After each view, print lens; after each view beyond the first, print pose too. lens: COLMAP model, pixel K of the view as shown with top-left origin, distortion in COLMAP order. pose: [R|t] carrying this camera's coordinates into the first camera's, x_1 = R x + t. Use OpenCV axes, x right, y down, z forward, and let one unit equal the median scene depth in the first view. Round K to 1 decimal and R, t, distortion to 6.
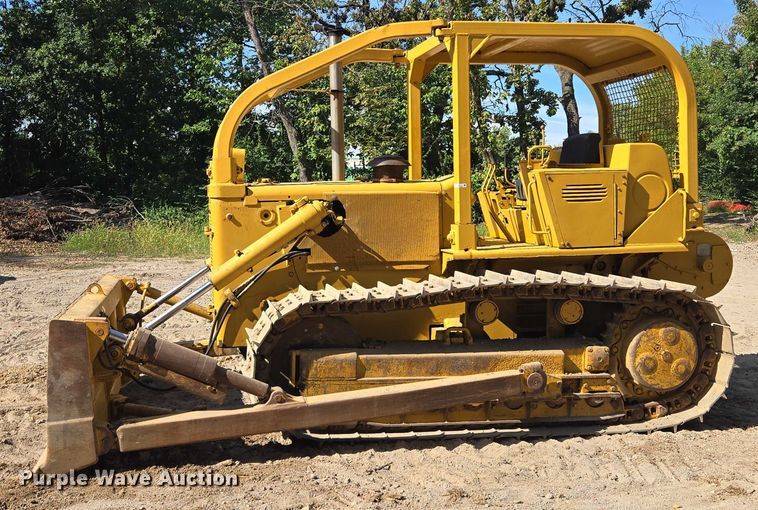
lens RADIAL K [[901.7, 0, 379.1], [0, 901.7, 253.0], [0, 0, 1]] dist [0.059168, 0.000000]
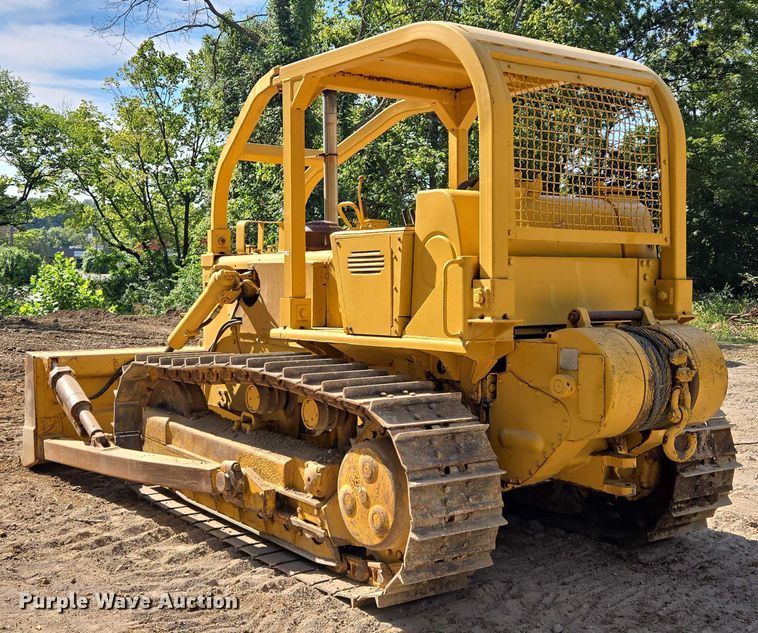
lens RADIAL K [[995.2, 0, 377.7], [0, 995.2, 317.5], [0, 0, 1]] dist [0.073417, 0.000000]
pose [[0.412094, 0.048458, -0.909852, 0.977623], [-0.072407, 0.997168, 0.020313, -0.037941], [0.908260, 0.057508, 0.414435, 0.666350]]
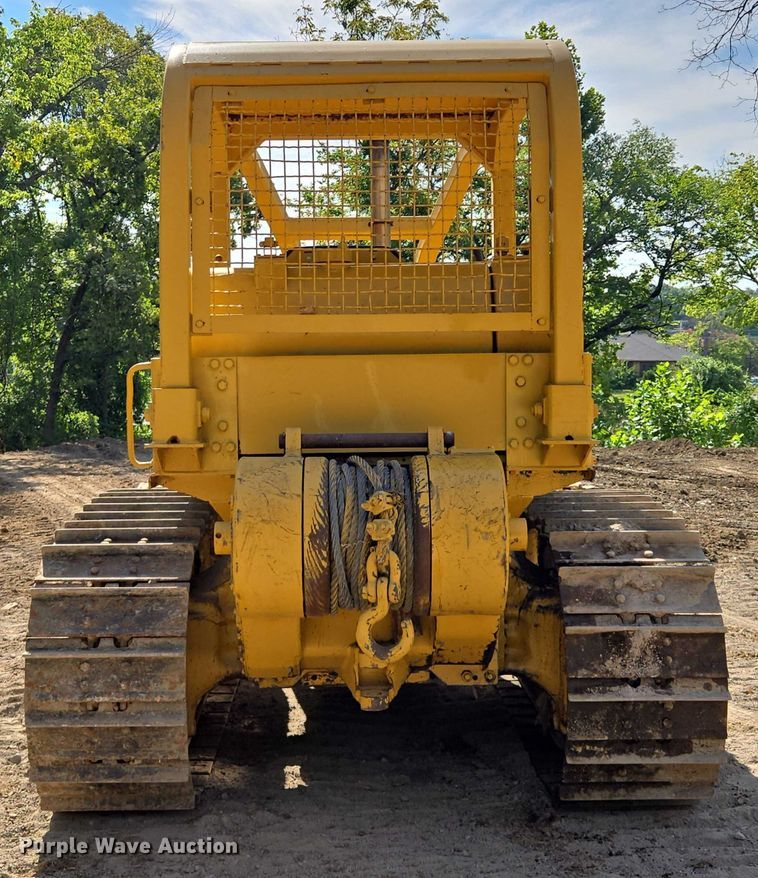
lens RADIAL K [[1379.7, 0, 350.6], [0, 1379.7, 440.6], [0, 0, 1]] dist [0.055747, 0.000000]
pose [[-0.212032, 0.041128, -0.976397, 1.049460], [-0.056381, 0.996935, 0.054236, -0.074377], [0.975635, 0.066550, -0.209064, 1.282861]]
